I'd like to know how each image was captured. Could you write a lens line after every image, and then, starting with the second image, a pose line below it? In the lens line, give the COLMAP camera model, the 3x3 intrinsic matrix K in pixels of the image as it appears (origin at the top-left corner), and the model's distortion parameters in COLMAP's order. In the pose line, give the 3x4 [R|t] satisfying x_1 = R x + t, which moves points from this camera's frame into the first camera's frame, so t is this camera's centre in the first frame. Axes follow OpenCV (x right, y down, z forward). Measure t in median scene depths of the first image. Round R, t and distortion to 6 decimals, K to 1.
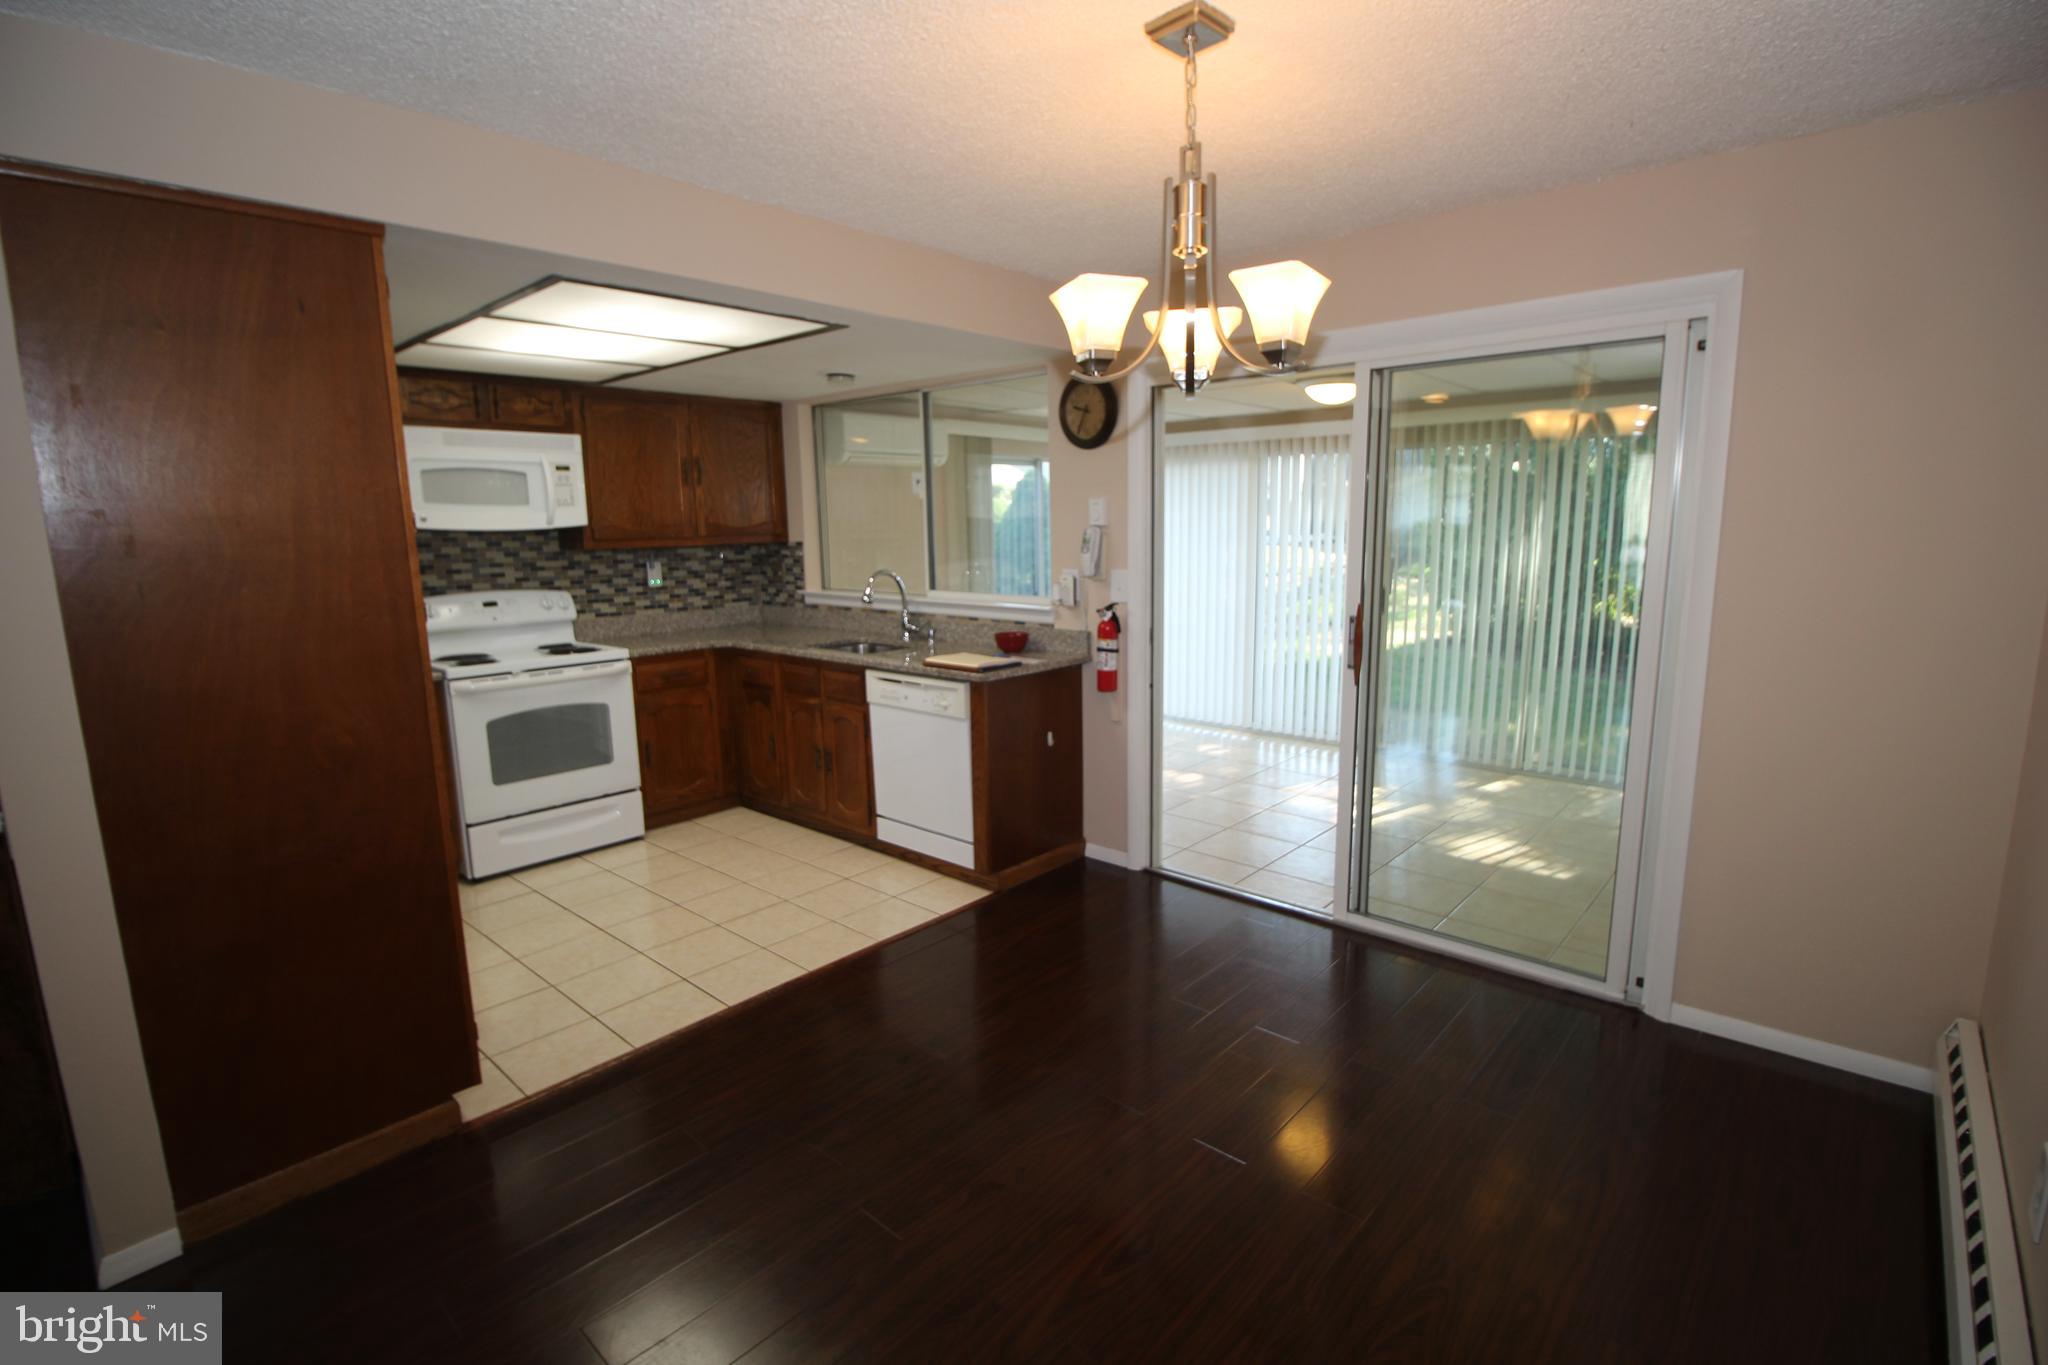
lens RADIAL K [[950.6, 0, 1031.4], [0, 950.6, 679.7], [0, 0, 1]] dist [0.000013, -0.012503]
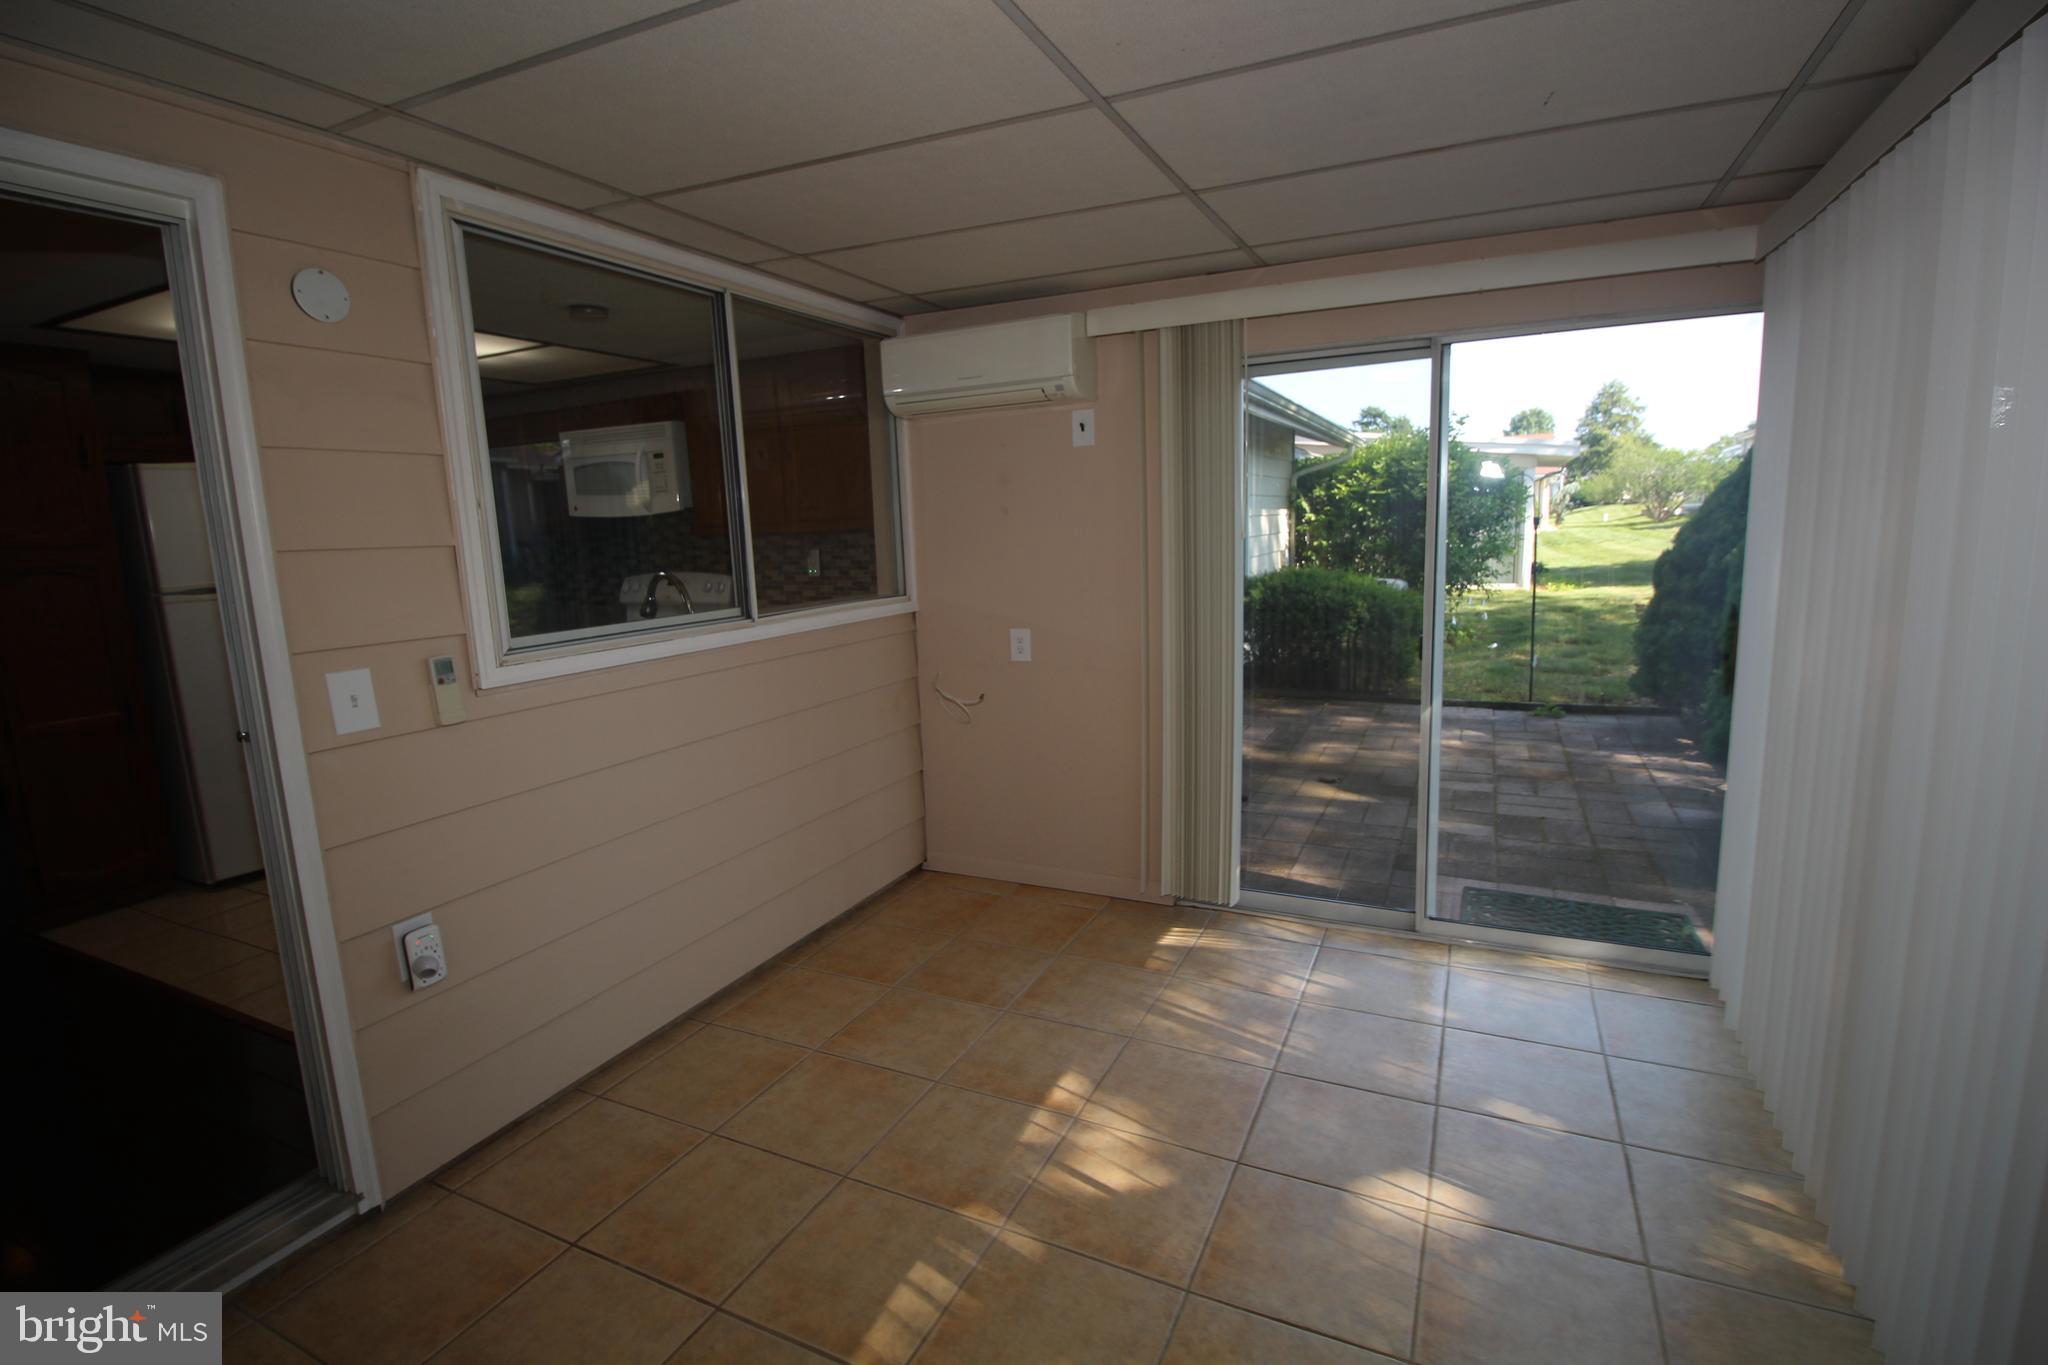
lens RADIAL K [[950.6, 0, 1031.4], [0, 950.6, 679.7], [0, 0, 1]] dist [0.000013, -0.012503]
pose [[0.278715, 0.161893, -0.946630, 0.601788], [-0.132738, 0.982723, 0.128984, -0.163214], [0.951156, 0.089704, 0.295389, 1.052591]]
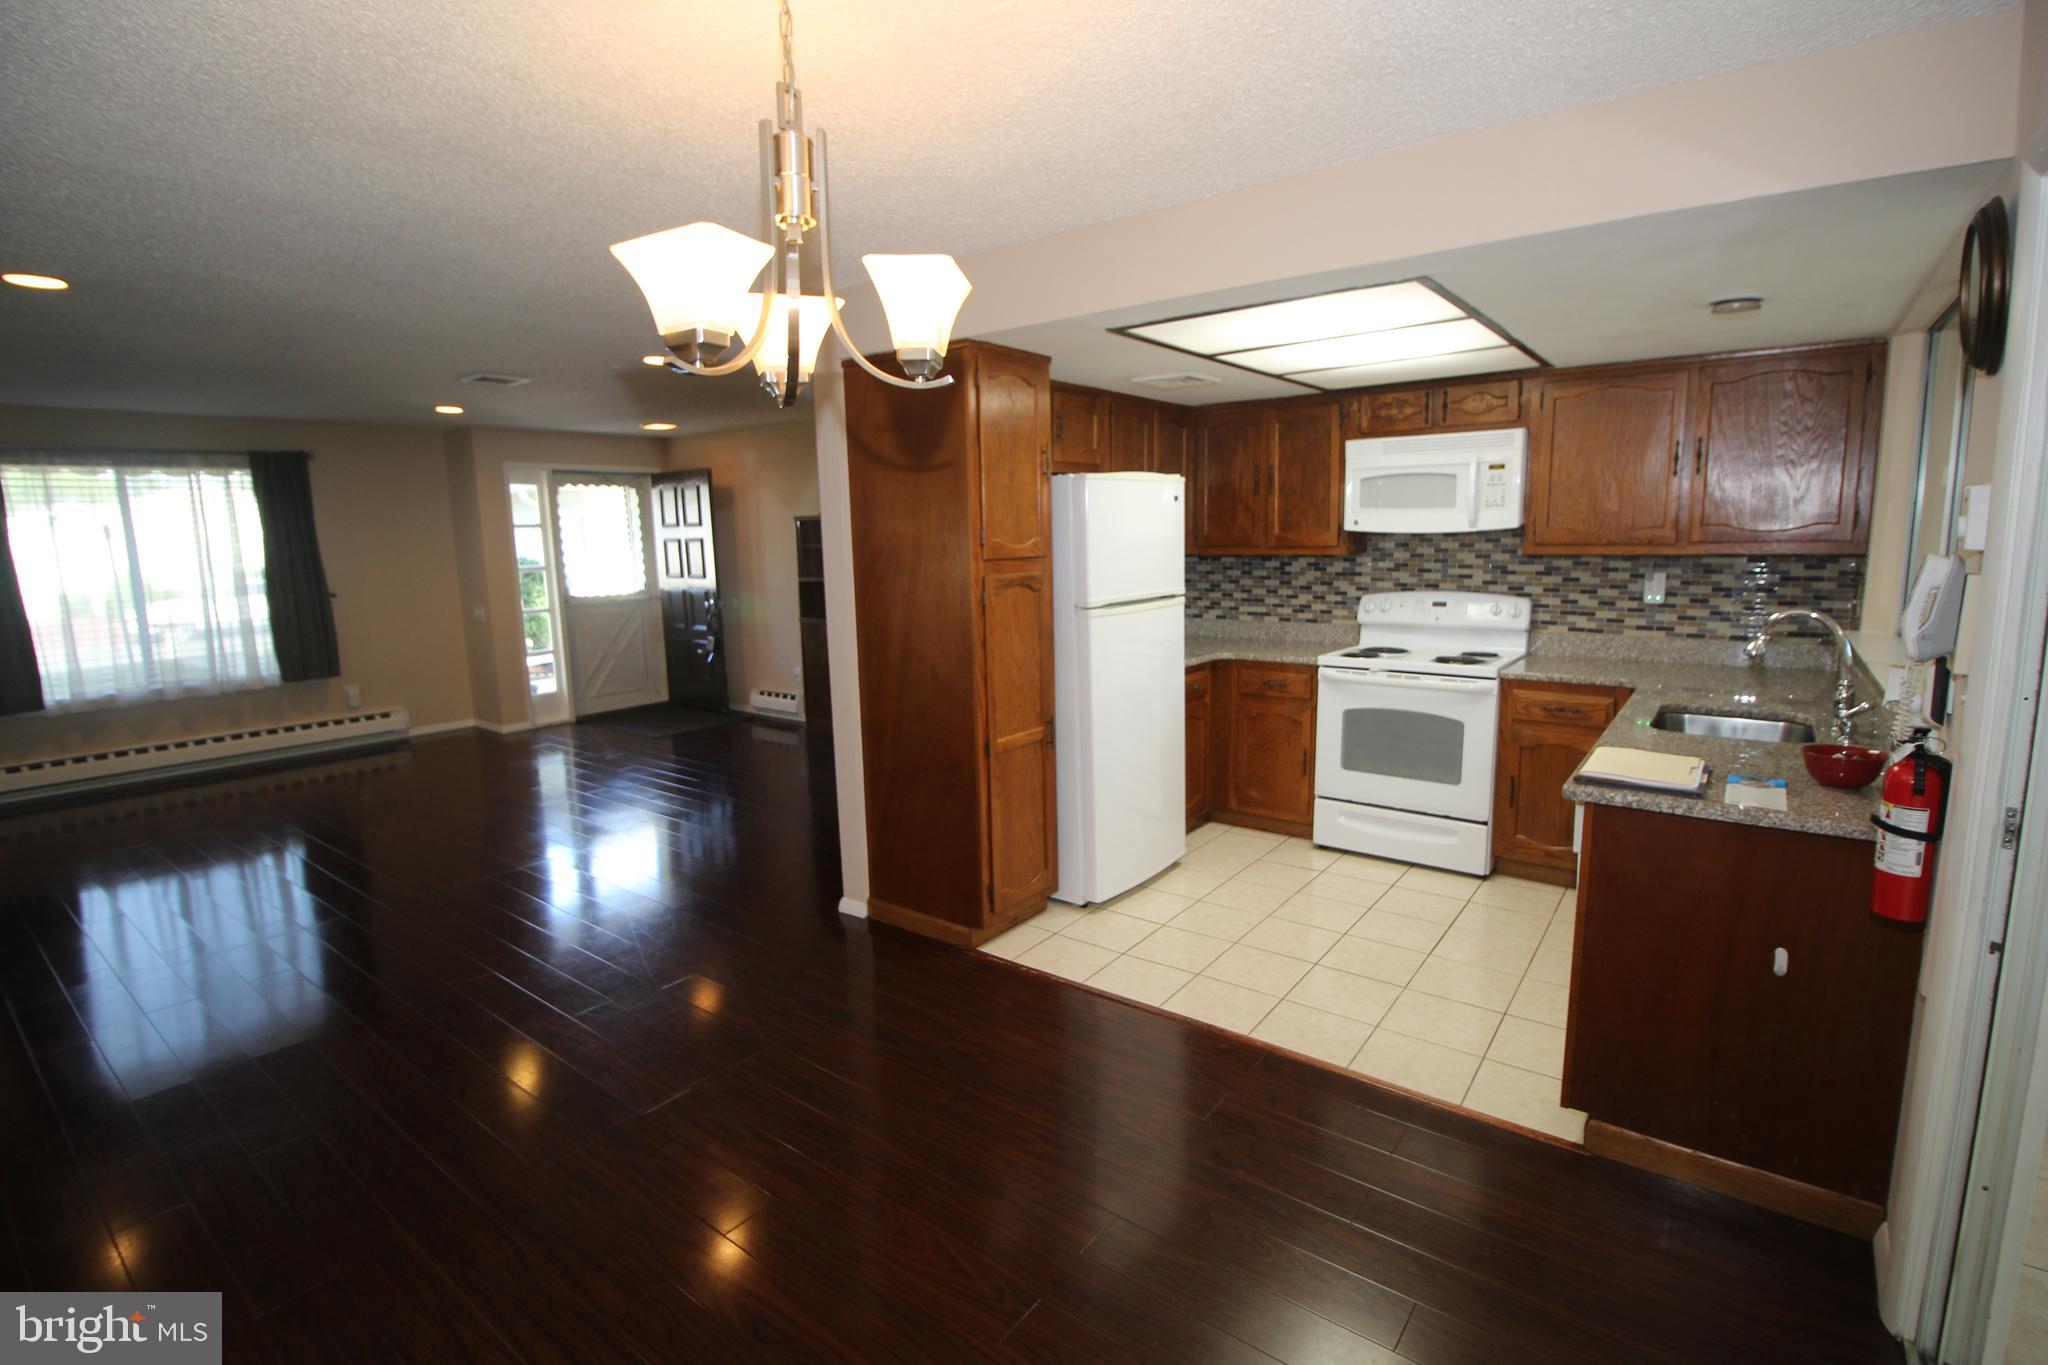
lens RADIAL K [[950.6, 0, 1031.4], [0, 950.6, 679.7], [0, 0, 1]] dist [0.000013, -0.012503]
pose [[0.077888, 0.167613, -0.982771, 0.402515], [-0.148590, 0.976707, 0.154803, -0.090697], [0.985827, 0.133973, 0.100979, 0.462192]]
